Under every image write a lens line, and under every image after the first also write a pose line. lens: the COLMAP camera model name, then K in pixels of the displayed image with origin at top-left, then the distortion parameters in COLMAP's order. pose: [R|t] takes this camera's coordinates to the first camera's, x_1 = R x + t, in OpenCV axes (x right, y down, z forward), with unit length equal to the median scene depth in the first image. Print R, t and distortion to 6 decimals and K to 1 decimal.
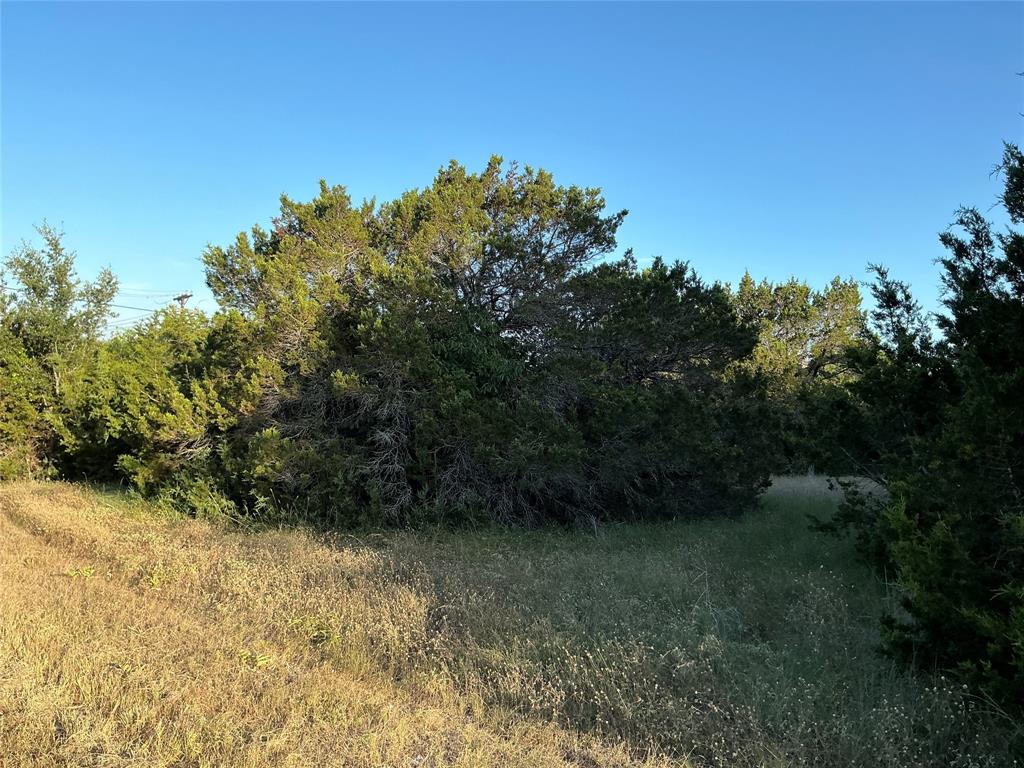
lens RADIAL K [[772.2, 0, 505.2], [0, 772.2, 376.4], [0, 0, 1]] dist [-0.017941, -0.085724]
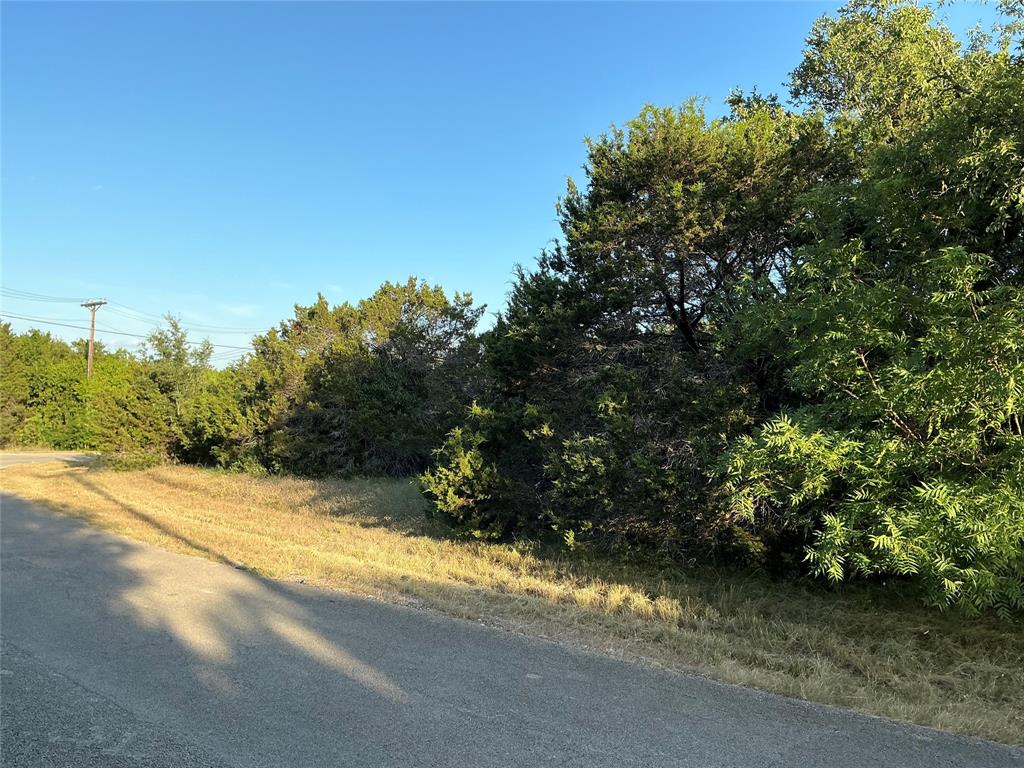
lens RADIAL K [[772.2, 0, 510.8], [0, 772.2, 385.5], [0, 0, 1]] dist [-0.017941, -0.085724]
pose [[0.992631, -0.021394, -0.119275, 0.452319], [0.020538, 0.999754, -0.008405, -0.017746], [0.119426, 0.005893, 0.992826, -0.787697]]
